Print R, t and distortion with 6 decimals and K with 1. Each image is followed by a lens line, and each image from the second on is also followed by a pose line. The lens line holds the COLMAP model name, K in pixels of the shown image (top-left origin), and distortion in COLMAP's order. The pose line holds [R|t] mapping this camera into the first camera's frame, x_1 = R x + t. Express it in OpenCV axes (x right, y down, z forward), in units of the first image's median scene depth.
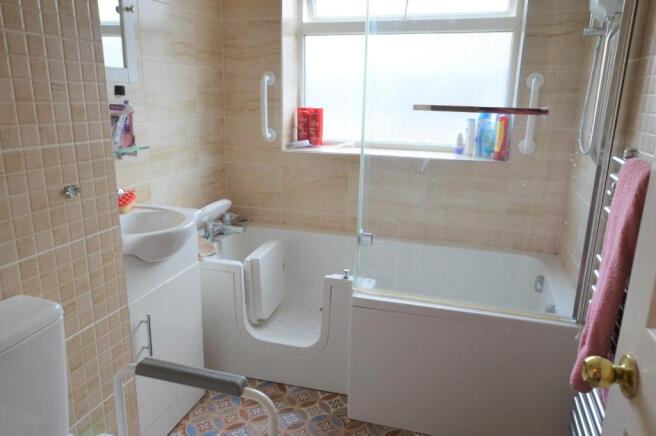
lens RADIAL K [[481.7, 0, 328.0], [0, 481.7, 218.0], [0, 0, 1]] dist [0.005332, 0.005428]
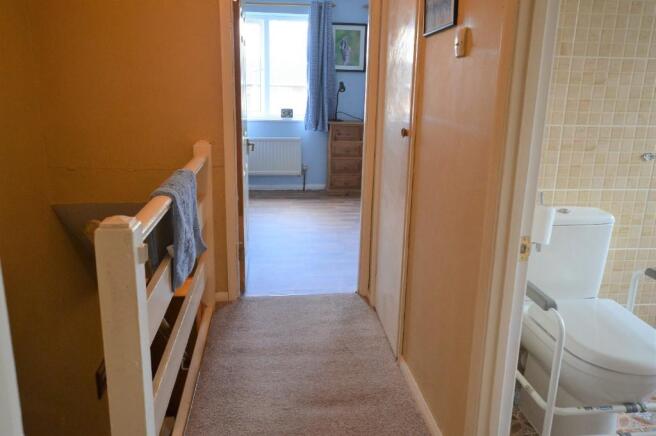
lens RADIAL K [[516.7, 0, 328.0], [0, 516.7, 218.0], [0, 0, 1]] dist [0.009917, 0.002104]
pose [[0.383888, 0.214671, -0.898079, 0.381314], [-0.243541, 0.961701, 0.125776, 0.108092], [0.890684, 0.170435, 0.421466, -0.365072]]
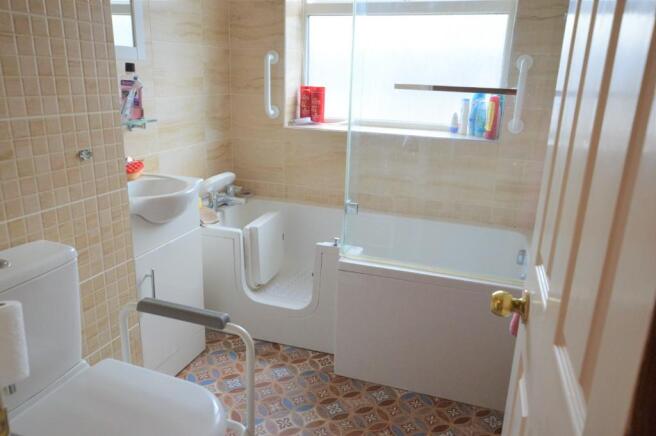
lens RADIAL K [[497.4, 0, 328.0], [0, 497.4, 218.0], [0, 0, 1]] dist [0.007647, 0.010258]
pose [[0.998837, 0.024000, -0.041823, 0.064265], [-0.022674, 0.999234, 0.031908, 0.027464], [0.042556, -0.030923, 0.998615, -0.107700]]
